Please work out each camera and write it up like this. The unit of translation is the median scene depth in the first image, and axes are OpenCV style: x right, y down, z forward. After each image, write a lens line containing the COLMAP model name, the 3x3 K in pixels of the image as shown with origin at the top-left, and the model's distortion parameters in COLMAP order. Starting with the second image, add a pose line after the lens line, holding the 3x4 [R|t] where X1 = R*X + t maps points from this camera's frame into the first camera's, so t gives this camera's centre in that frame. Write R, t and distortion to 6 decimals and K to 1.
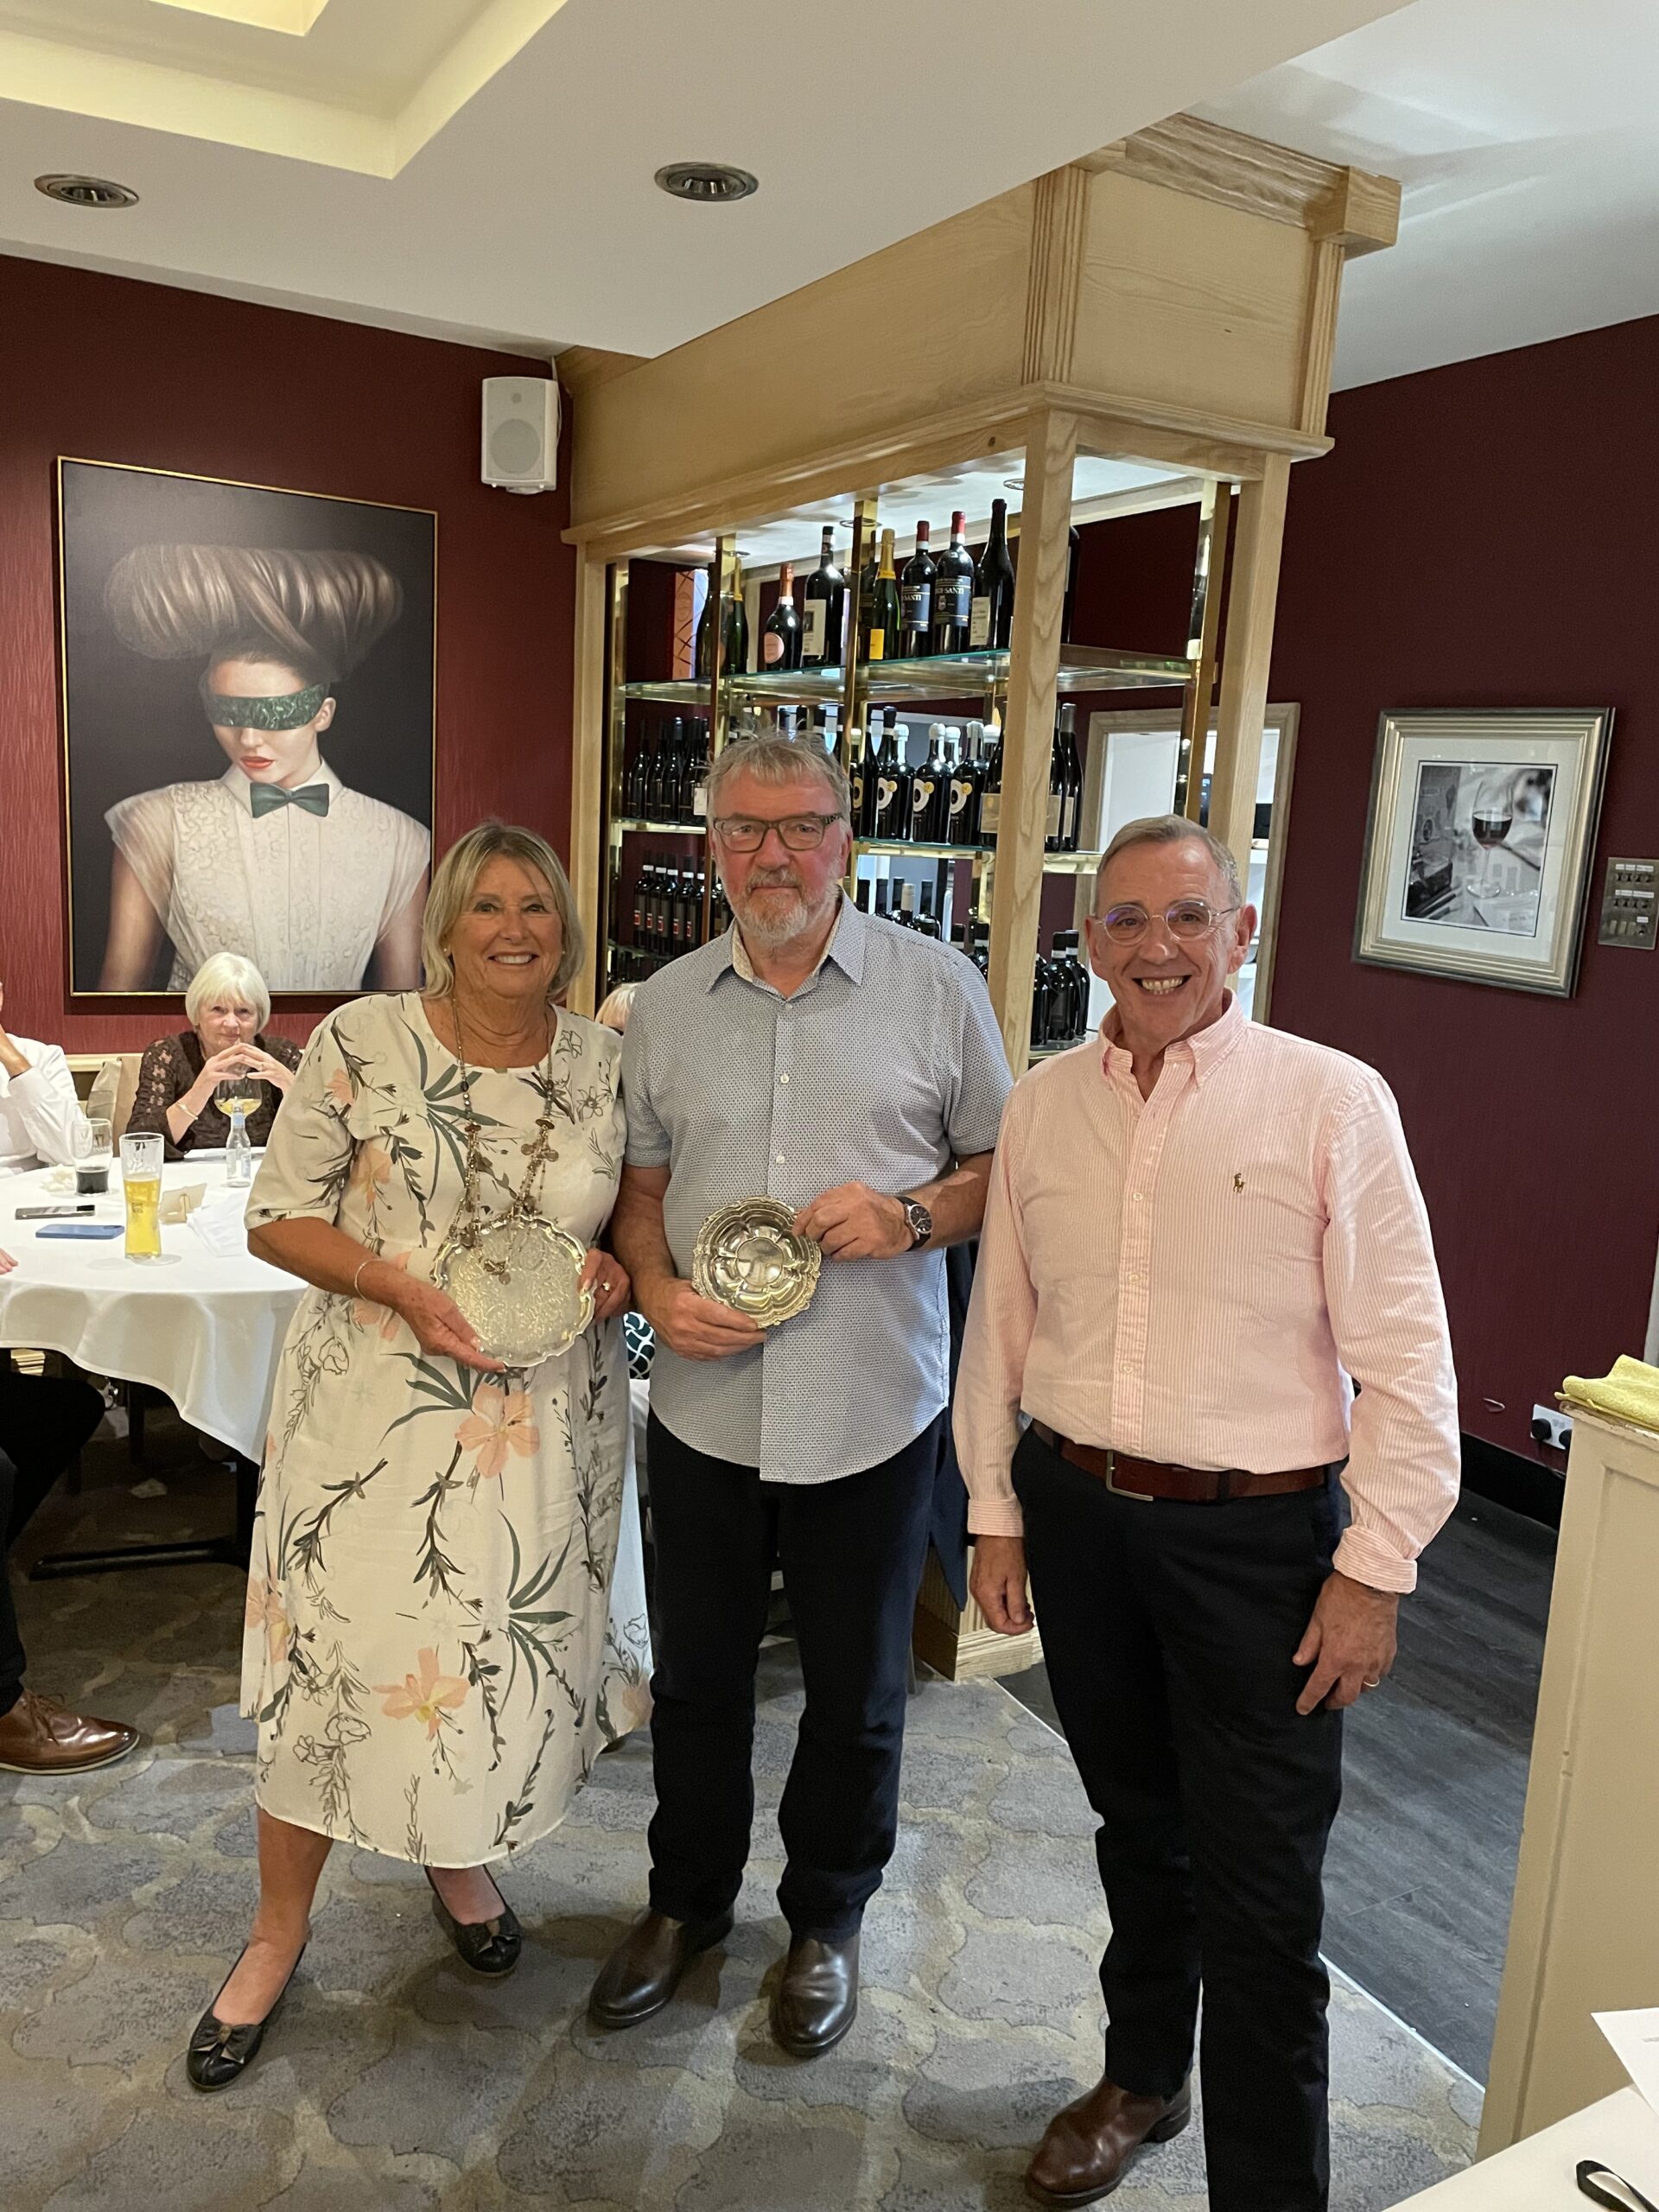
lens RADIAL K [[1663.2, 0, 838.4], [0, 1663.2, 1091.4], [0, 0, 1]] dist [0.096006, -0.126278]
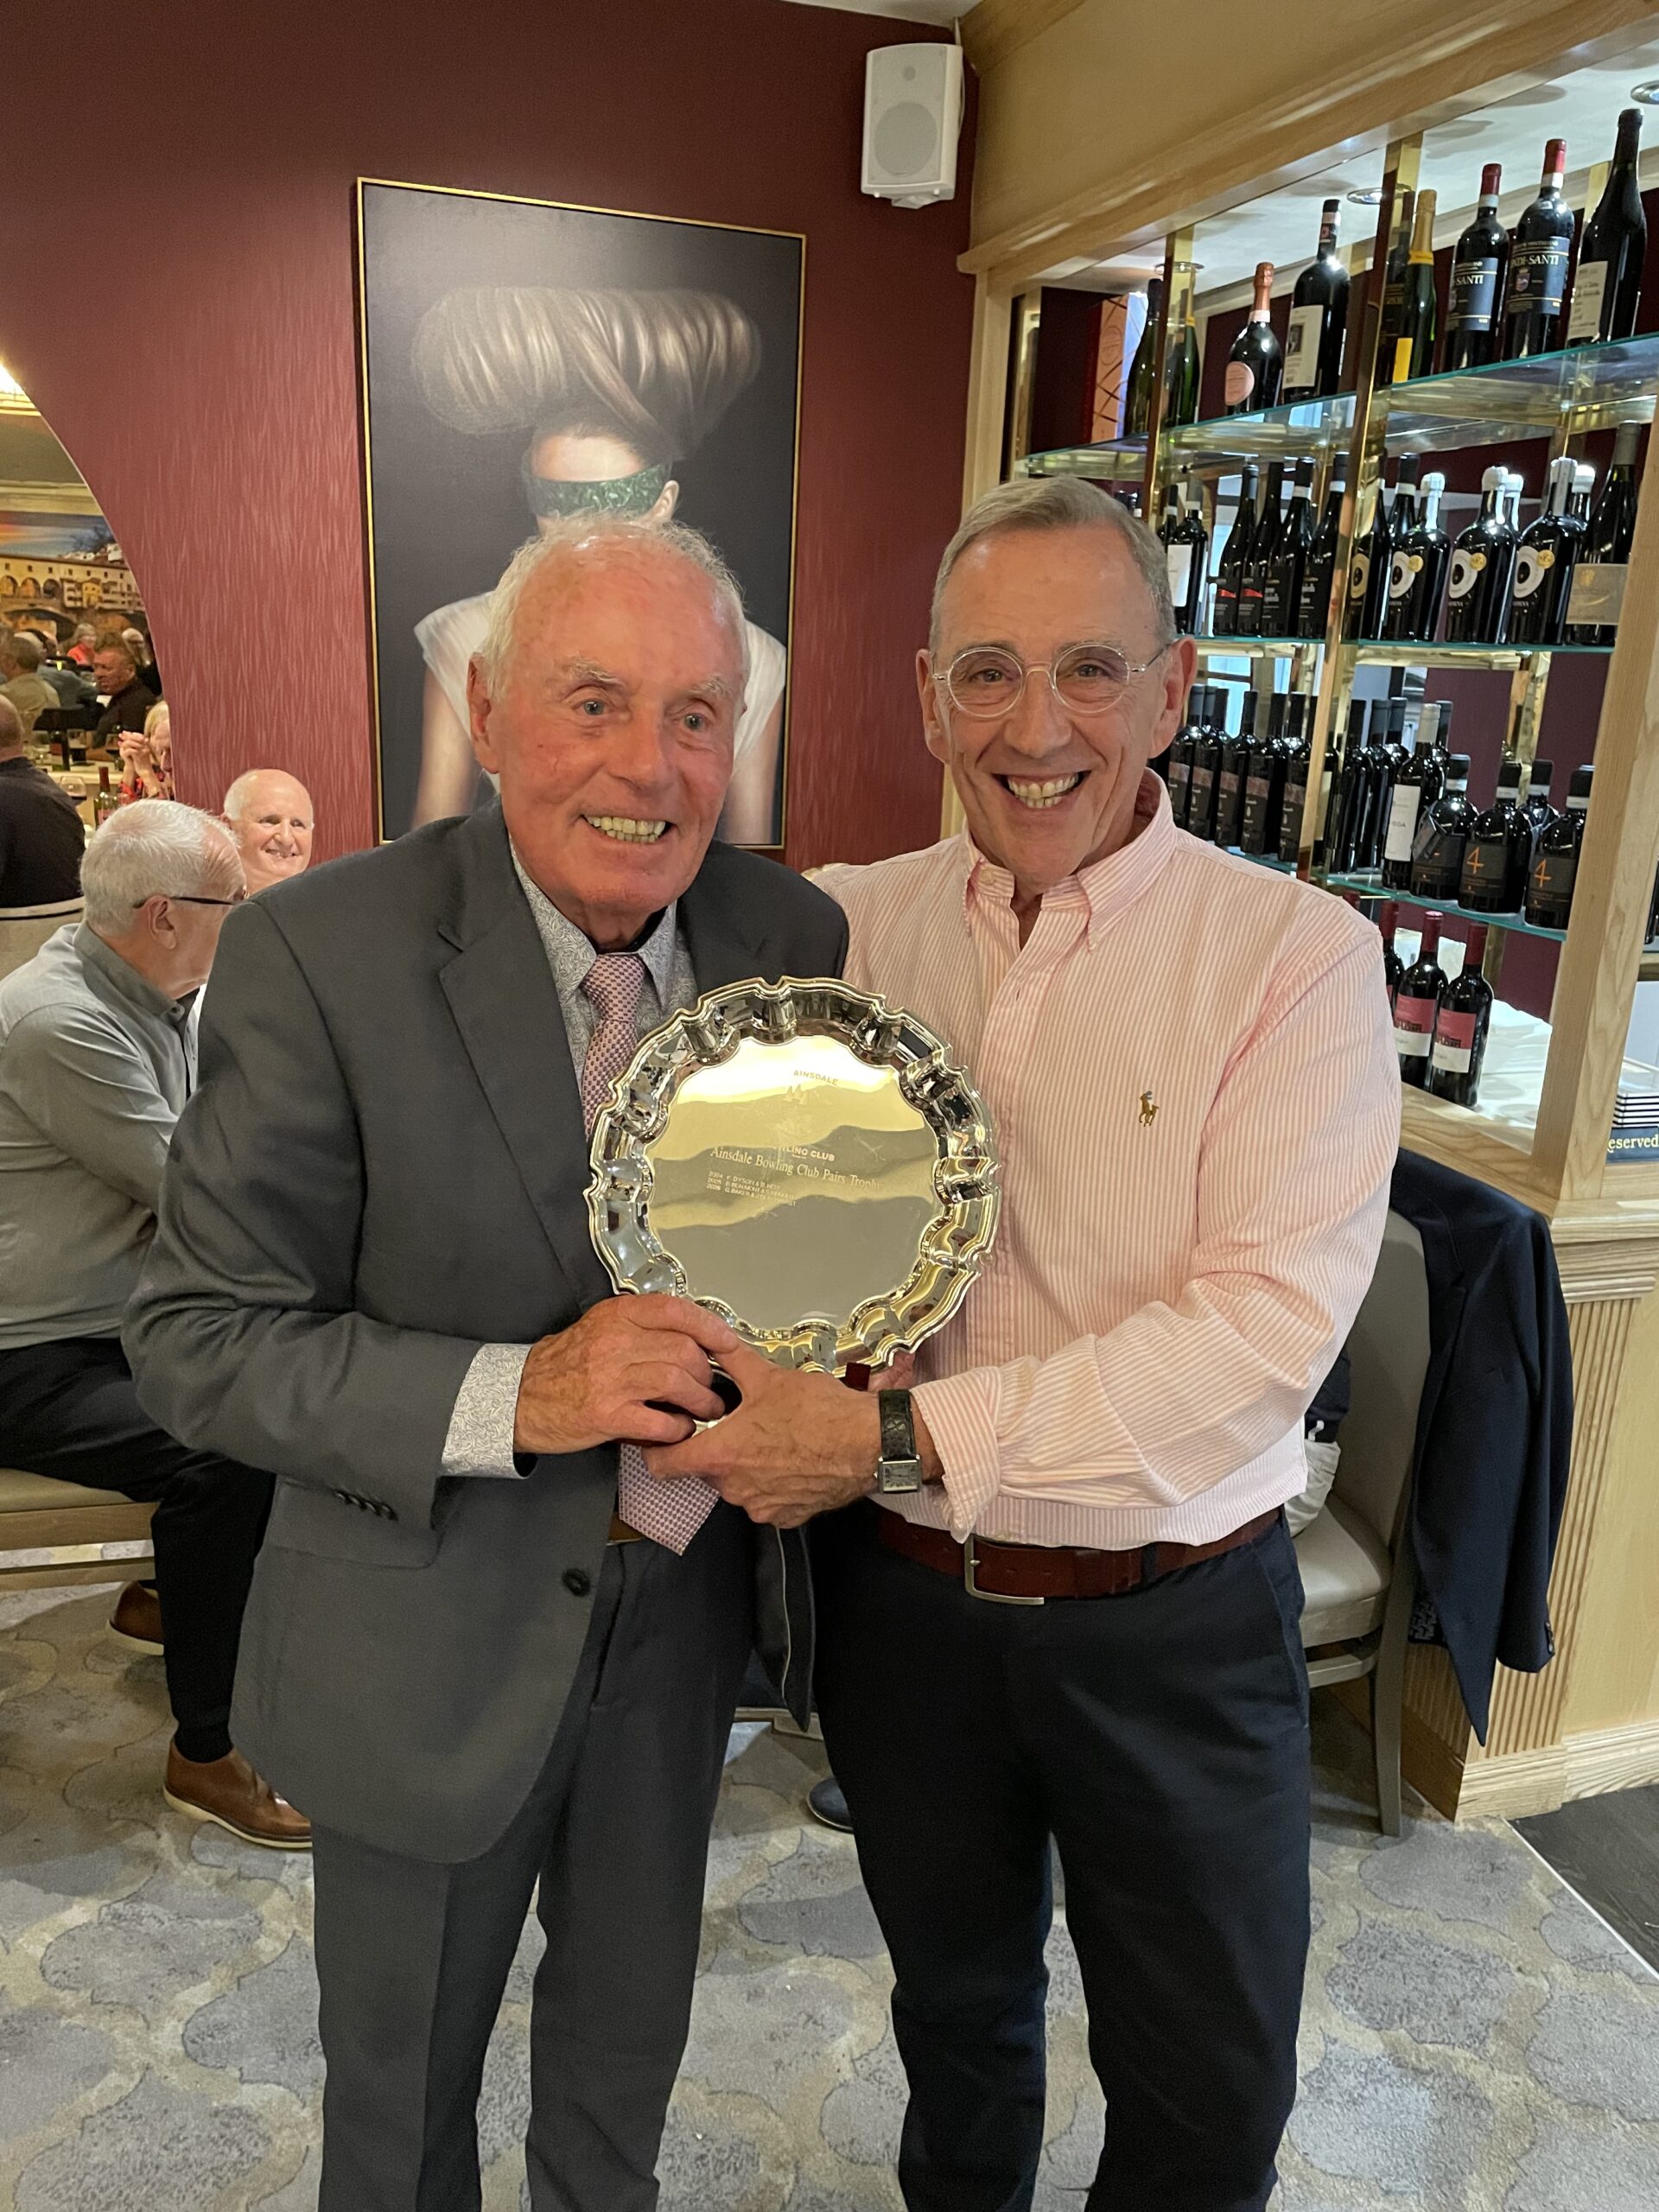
lens RADIAL K [[1673.0, 0, 846.9], [0, 1673.0, 1104.3], [0, 0, 1]] dist [0.082545, -0.109811]
pose [[0.978511, 0.047217, -0.200716, -0.044436], [-0.027513, 0.994622, 0.099852, -0.018444], [0.204351, -0.092184, 0.974547, 0.211093]]
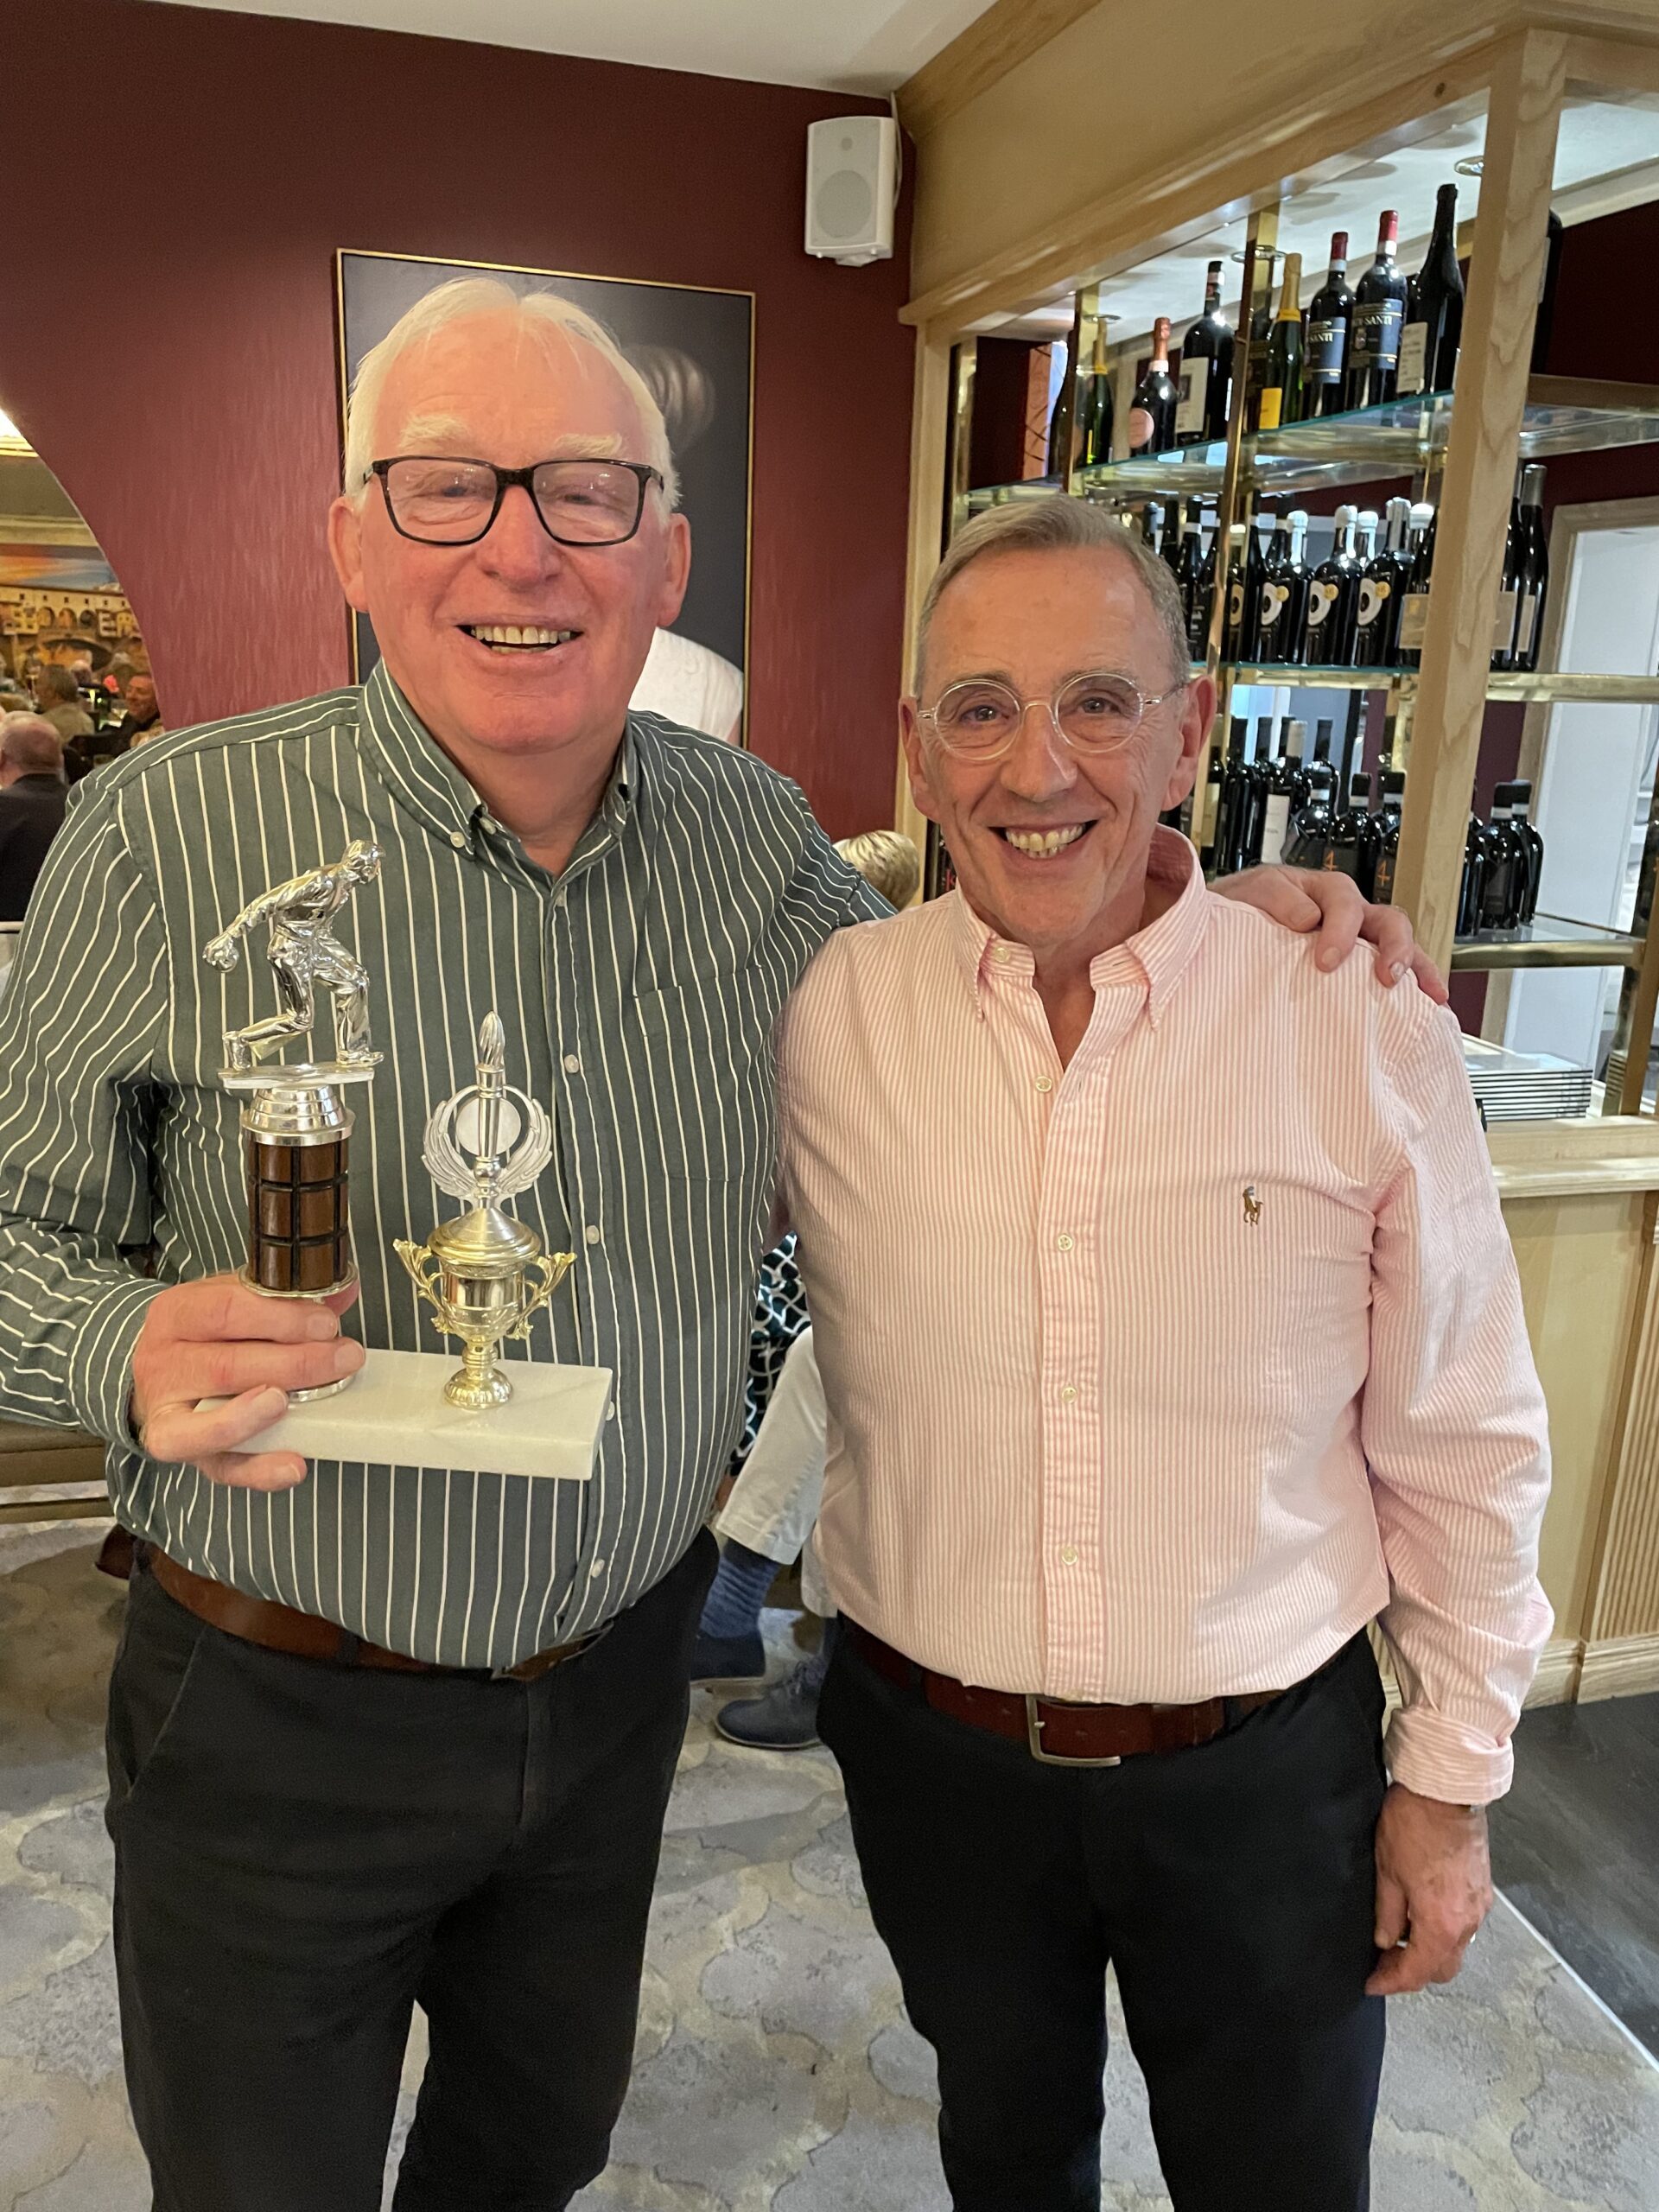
lens RADIAL K [[1676.2, 0, 843.9], [0, 1676.2, 1086.0], [0, 0, 1]] dist [0.081564, -0.107339]
pose [[0.973968, 0.037858, -0.223501, 0.016859], [-0.020431, 0.996603, 0.079777, -0.012620], [0.225762, -0.073134, 0.971433, 0.159882]]
